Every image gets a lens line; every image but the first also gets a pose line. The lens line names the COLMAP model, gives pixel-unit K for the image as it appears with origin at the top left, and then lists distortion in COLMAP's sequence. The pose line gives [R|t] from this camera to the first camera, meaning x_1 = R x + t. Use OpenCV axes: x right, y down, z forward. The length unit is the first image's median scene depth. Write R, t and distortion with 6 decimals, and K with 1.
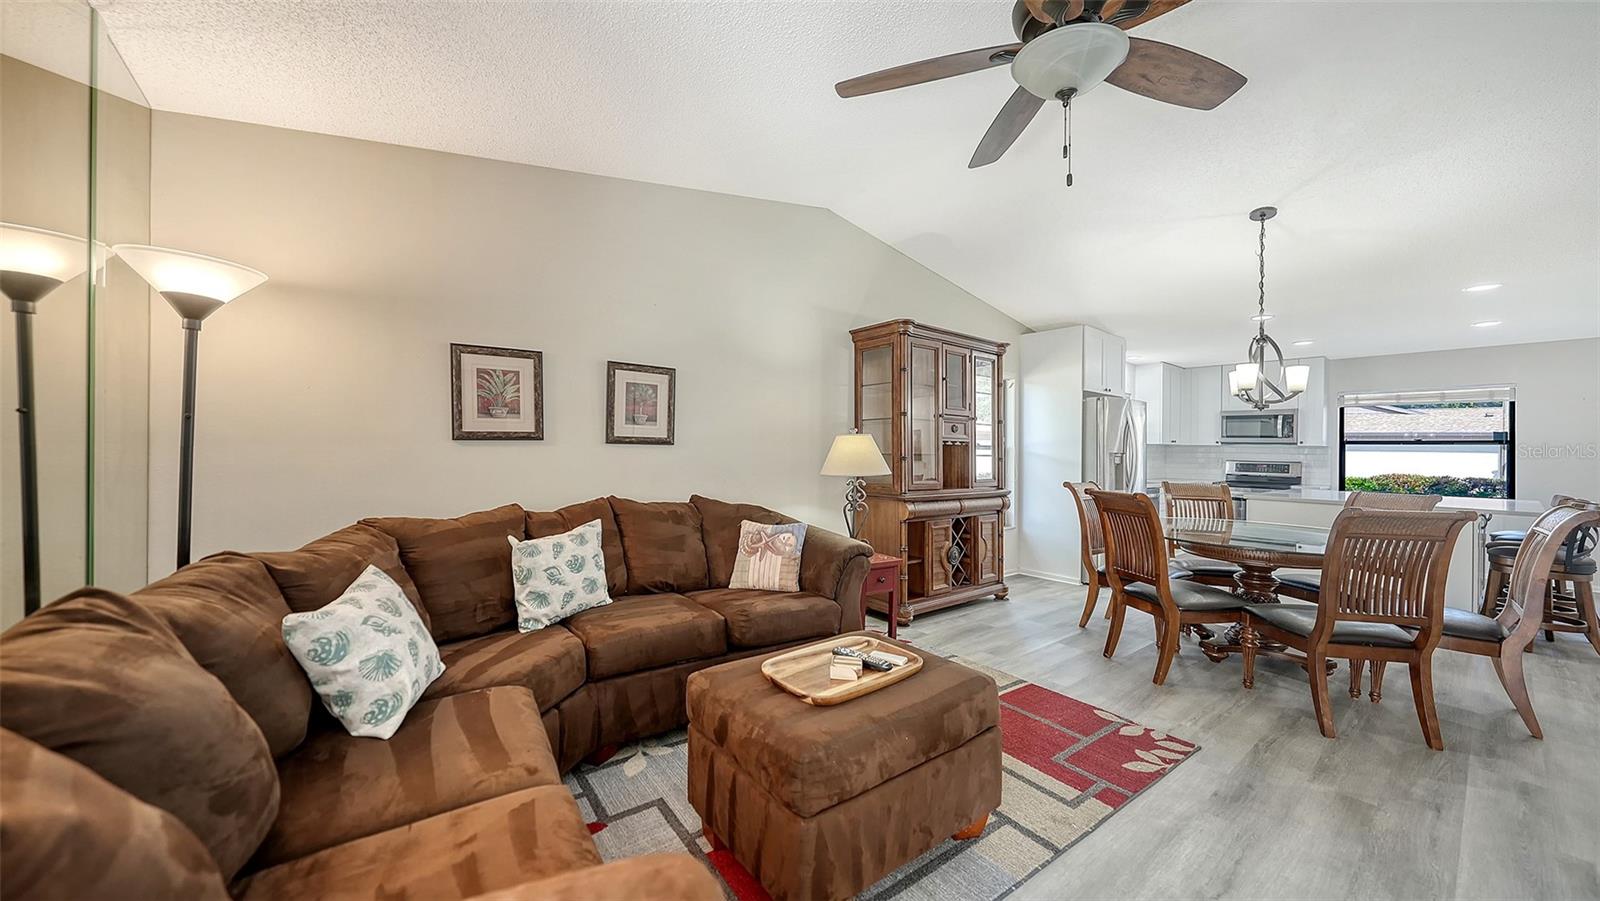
lens RADIAL K [[553.8, 0, 791.5], [0, 553.8, 445.3], [0, 0, 1]] dist [-0.001901, 0.000014]
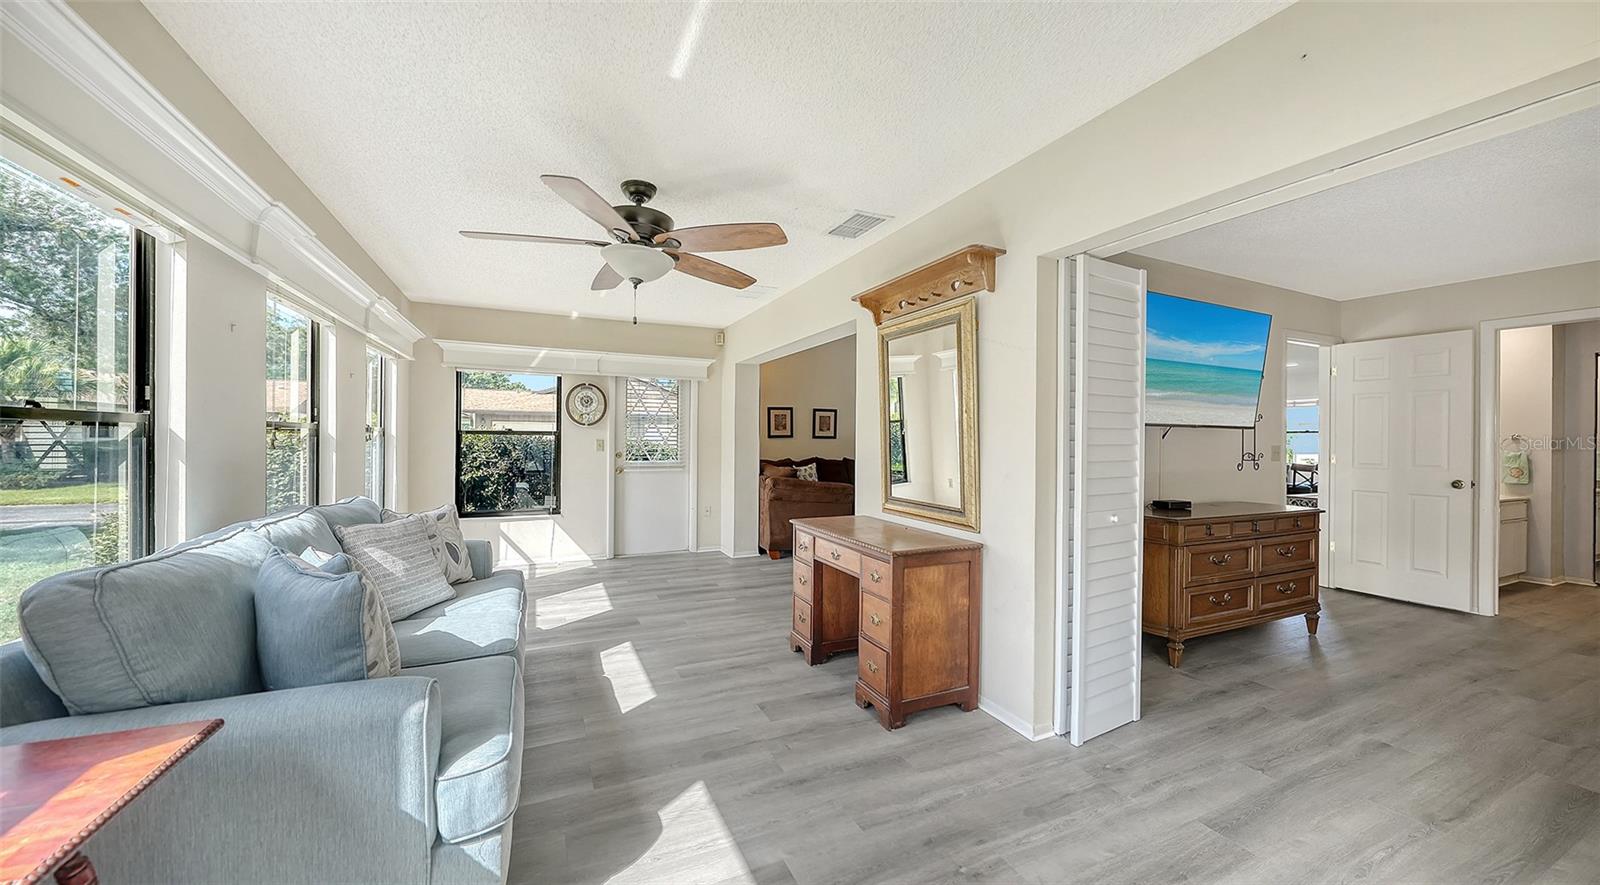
lens RADIAL K [[574.6, 0, 796.2], [0, 574.6, 441.6], [0, 0, 1]] dist [0.000054, 0.000354]
pose [[0.970667, -0.004809, -0.240381, 0.275783], [0.007251, 0.999931, 0.009276, -0.015348], [0.240320, -0.010747, 0.970634, -1.815005]]
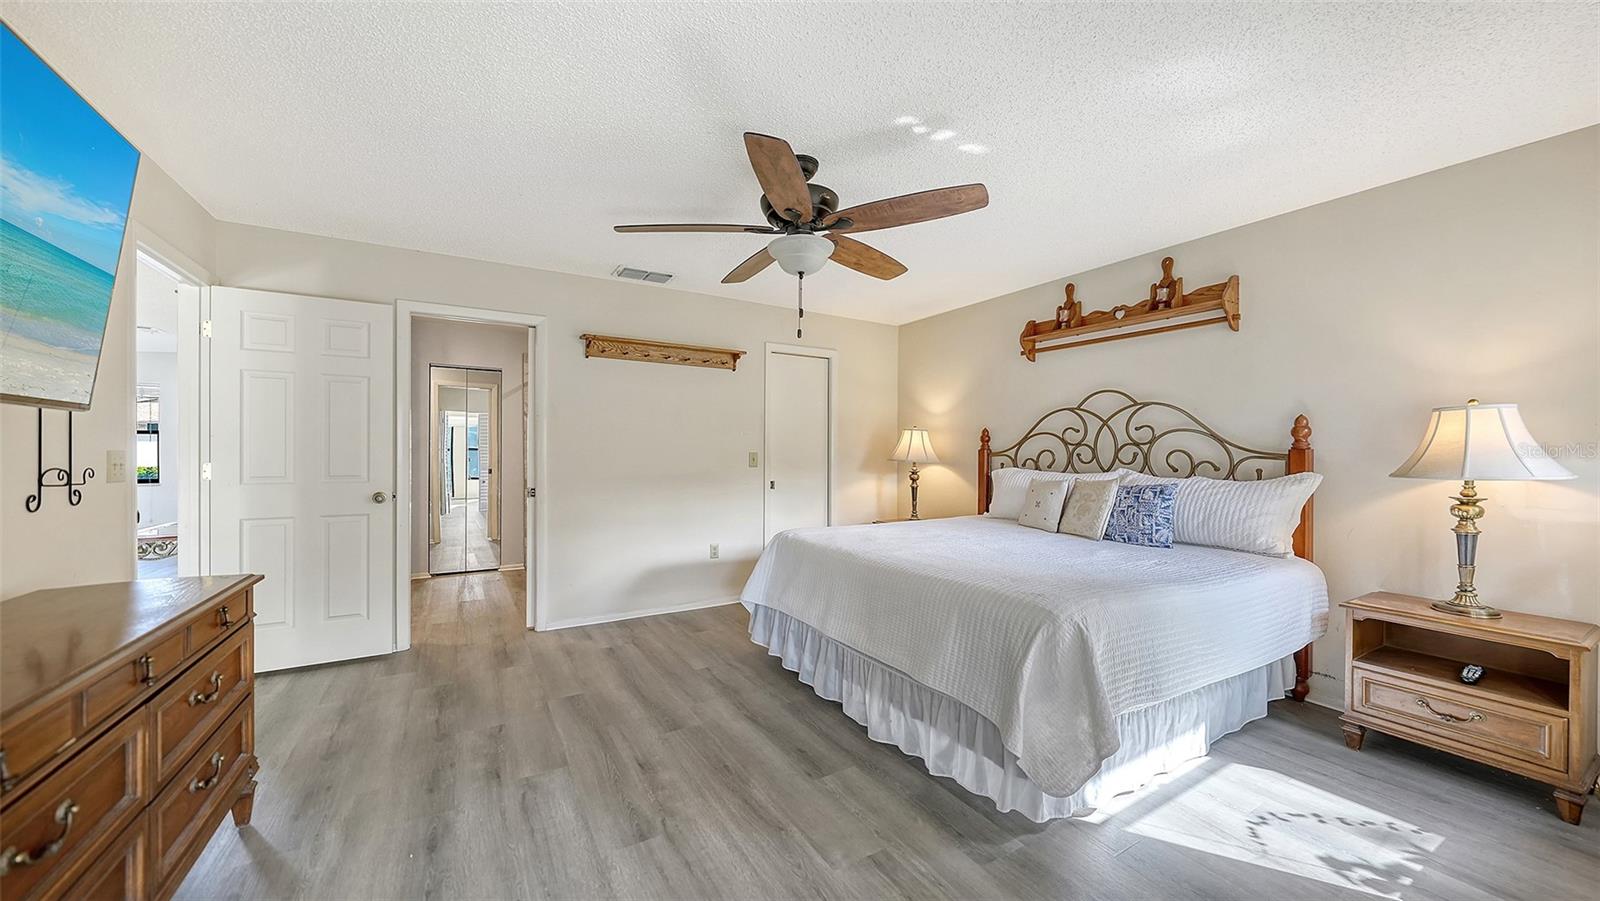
lens RADIAL K [[553.8, 0, 788.1], [0, 553.8, 449.8], [0, 0, 1]] dist [-0.001901, 0.000014]
pose [[0.145661, -0.011366, 0.989269, 0.554577], [-0.006218, 0.999904, 0.012403, 0.002093], [-0.989315, -0.007958, 0.145577, -1.023730]]
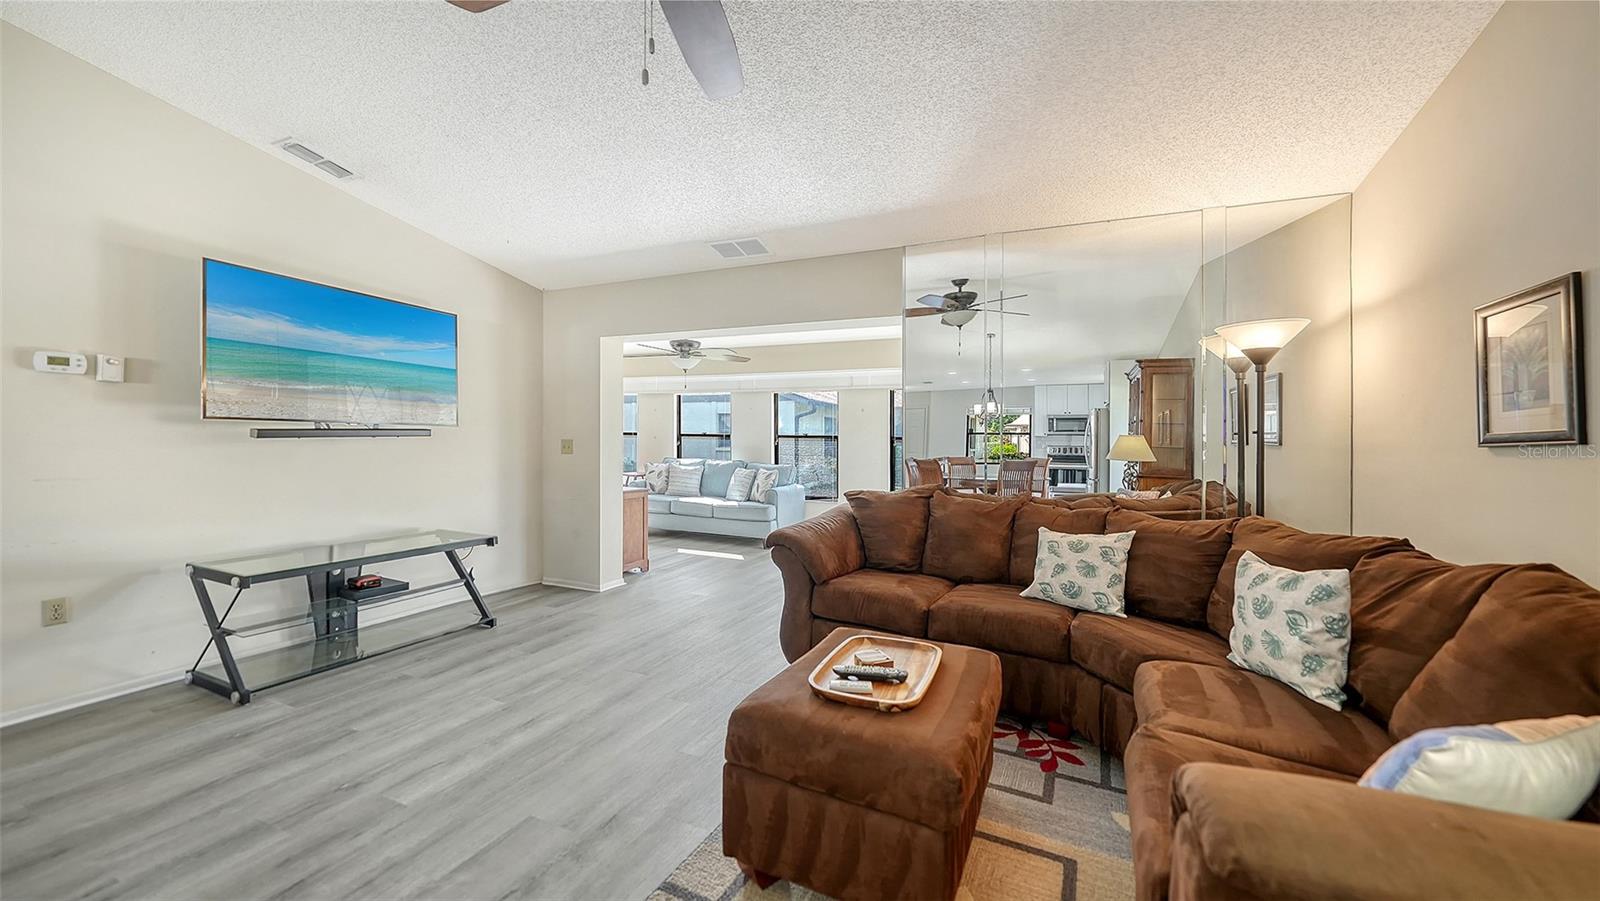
lens RADIAL K [[575.1, 0, 803.7], [0, 575.1, 457.8], [0, 0, 1]] dist [-0.002154, -0.000026]
pose [[-0.882798, -0.016726, -0.469455, 0.405329], [-0.027266, 0.999506, 0.015662, 0.012657], [0.468961, 0.026627, -0.882817, 1.062431]]
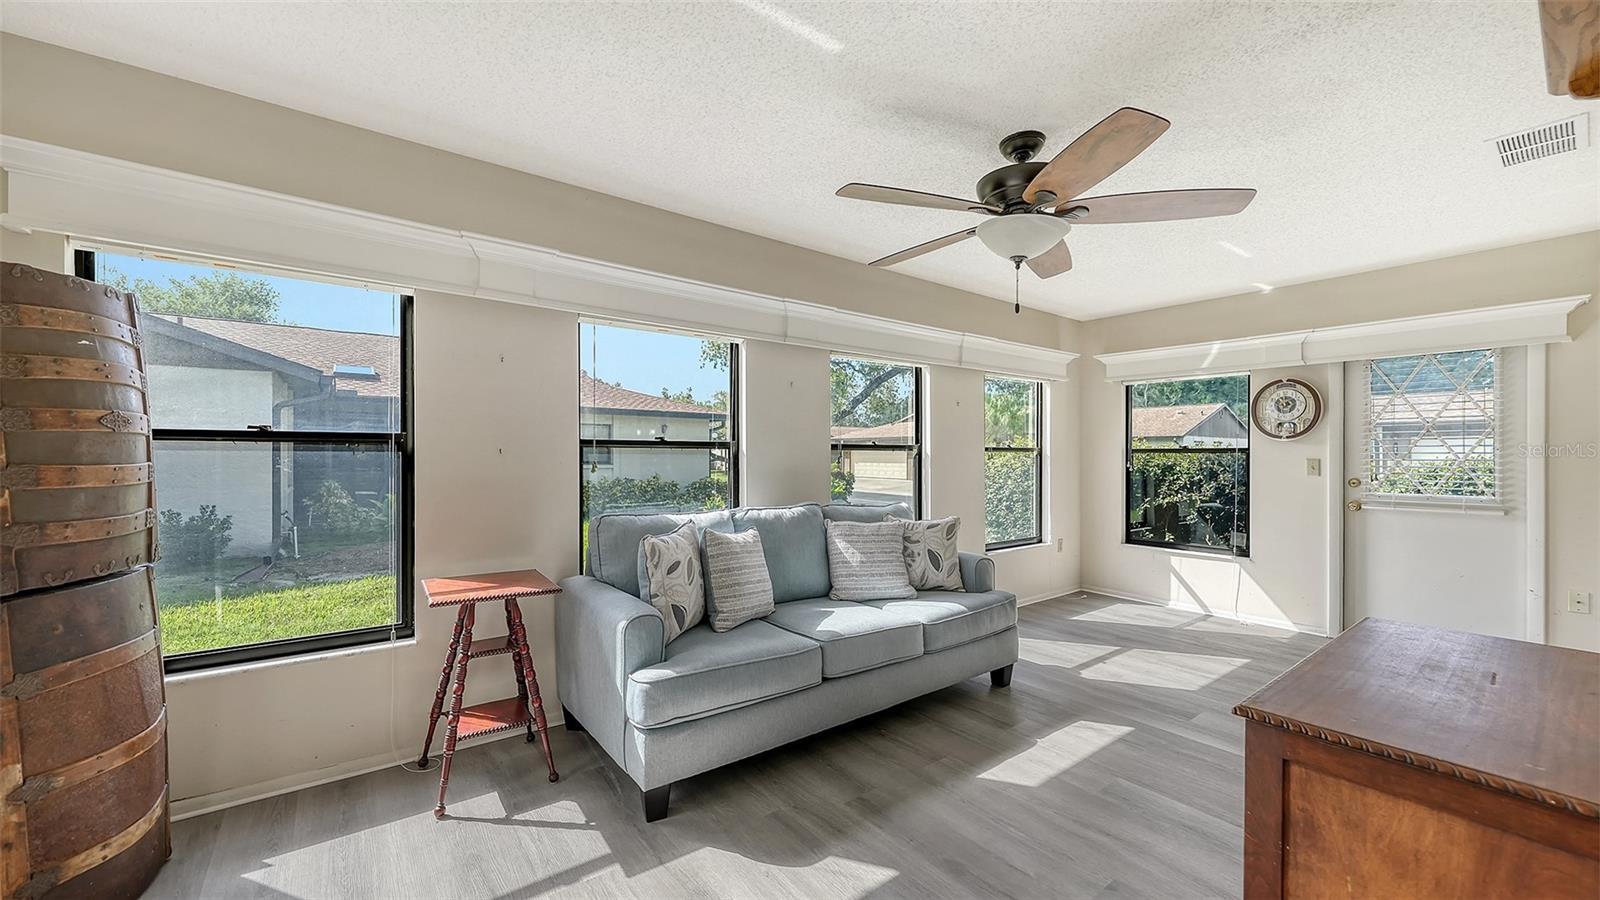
lens RADIAL K [[604.7, 0, 789.7], [0, 604.7, 460.0], [0, 0, 1]] dist [0.000438, 0.000249]
pose [[-0.030756, -0.007246, -0.999501, 0.596018], [0.004143, 0.999964, -0.007377, -0.000706], [0.999518, -0.004368, -0.030724, -1.260887]]
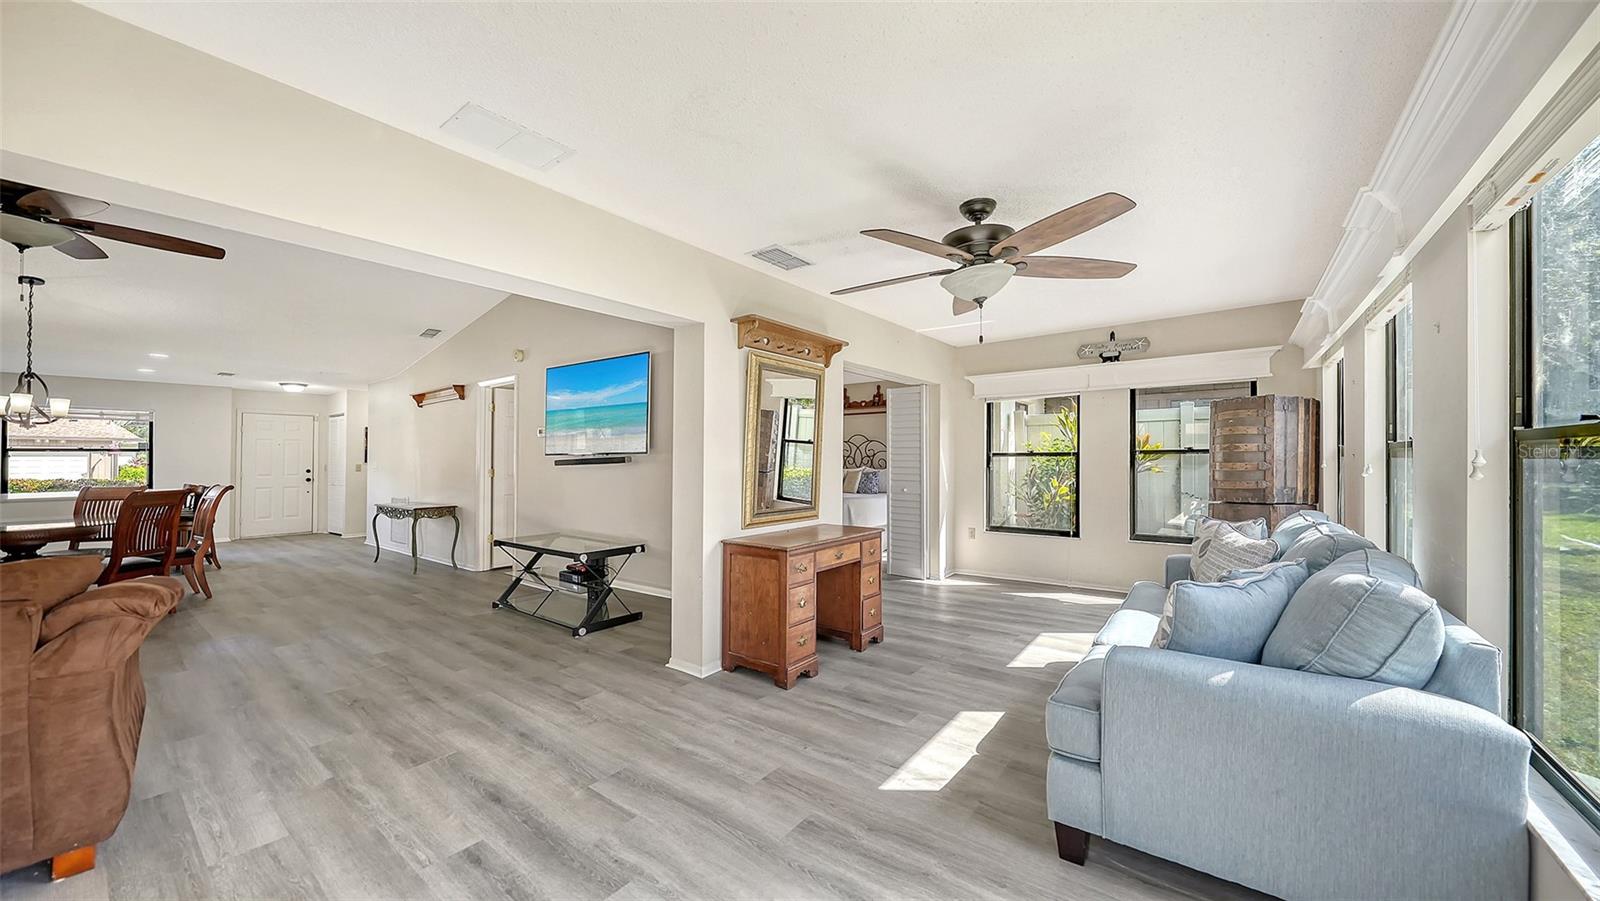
lens RADIAL K [[575.1, 0, 797.7], [0, 575.1, 449.5], [0, 0, 1]] dist [-0.002154, -0.000026]
pose [[-0.241176, 0.001786, 0.970480, -1.011441], [-0.005611, 0.999979, -0.003234, -0.024334], [-0.970465, -0.006226, -0.241161, -0.492188]]
